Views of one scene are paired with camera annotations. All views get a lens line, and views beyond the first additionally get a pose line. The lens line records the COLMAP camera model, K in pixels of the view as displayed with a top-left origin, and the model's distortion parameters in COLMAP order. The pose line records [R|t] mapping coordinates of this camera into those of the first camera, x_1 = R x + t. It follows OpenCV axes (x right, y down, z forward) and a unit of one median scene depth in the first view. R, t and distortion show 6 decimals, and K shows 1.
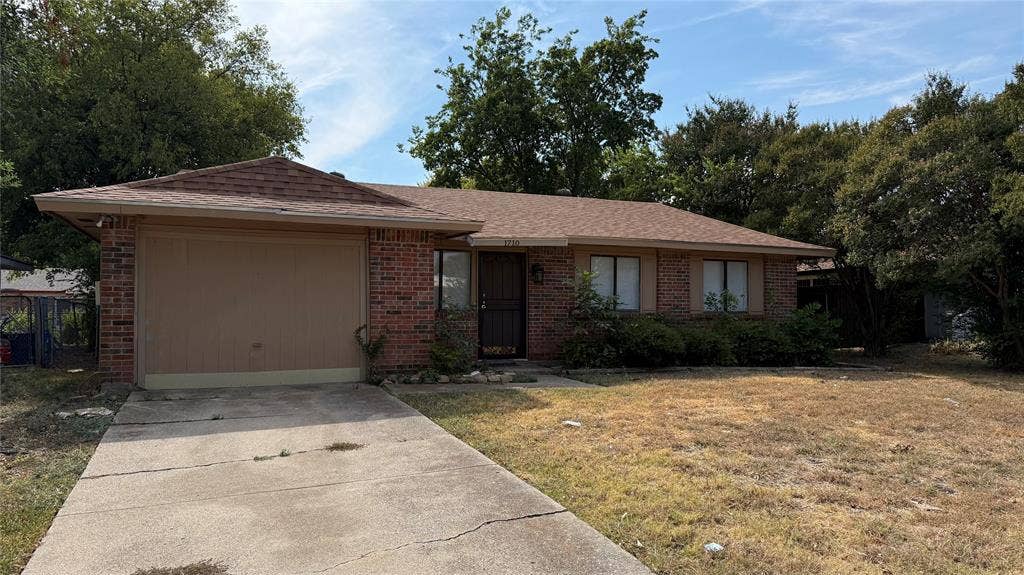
lens RADIAL K [[739.3, 0, 509.0], [0, 739.3, 287.1], [0, 0, 1]] dist [0.049644, -0.045364]
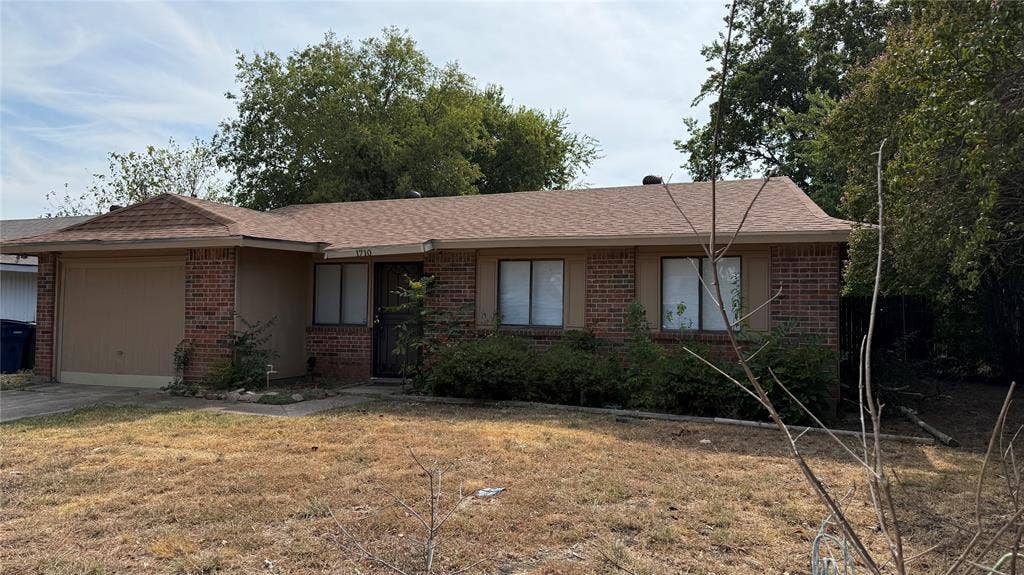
lens RADIAL K [[739.3, 0, 503.4], [0, 739.3, 294.3], [0, 0, 1]] dist [0.049644, -0.045364]
pose [[0.723299, -0.017103, -0.690323, 0.772396], [0.014998, 0.999846, -0.009058, 0.002872], [0.690372, -0.003802, 0.723445, 0.449183]]
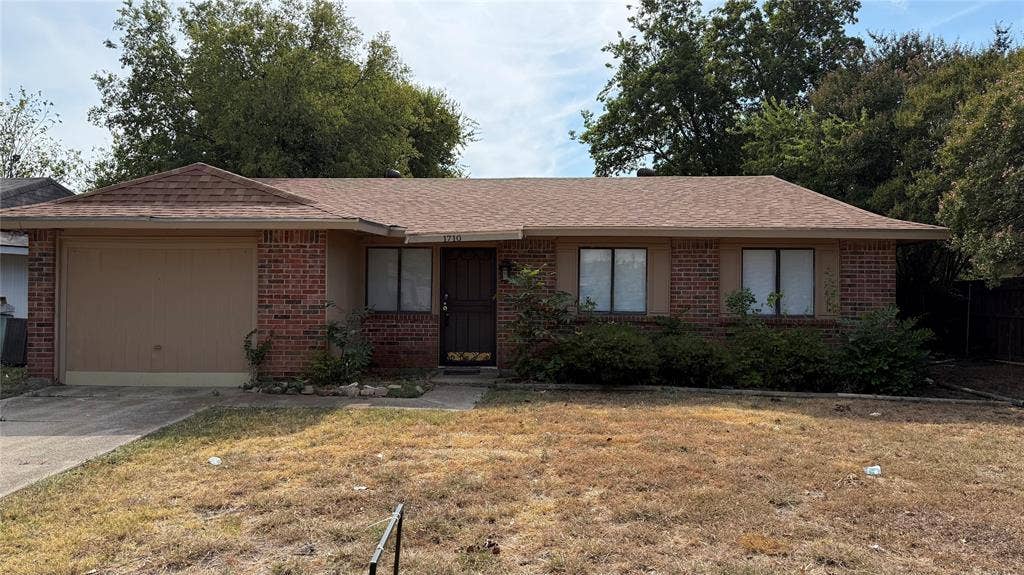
lens RADIAL K [[739.3, 0, 505.3], [0, 739.3, 286.1], [0, 0, 1]] dist [0.049644, -0.045364]
pose [[0.901664, -0.004272, -0.432417, 0.449388], [0.011246, 0.999845, 0.013572, -0.013428], [0.432292, -0.017100, 0.901572, 0.218806]]
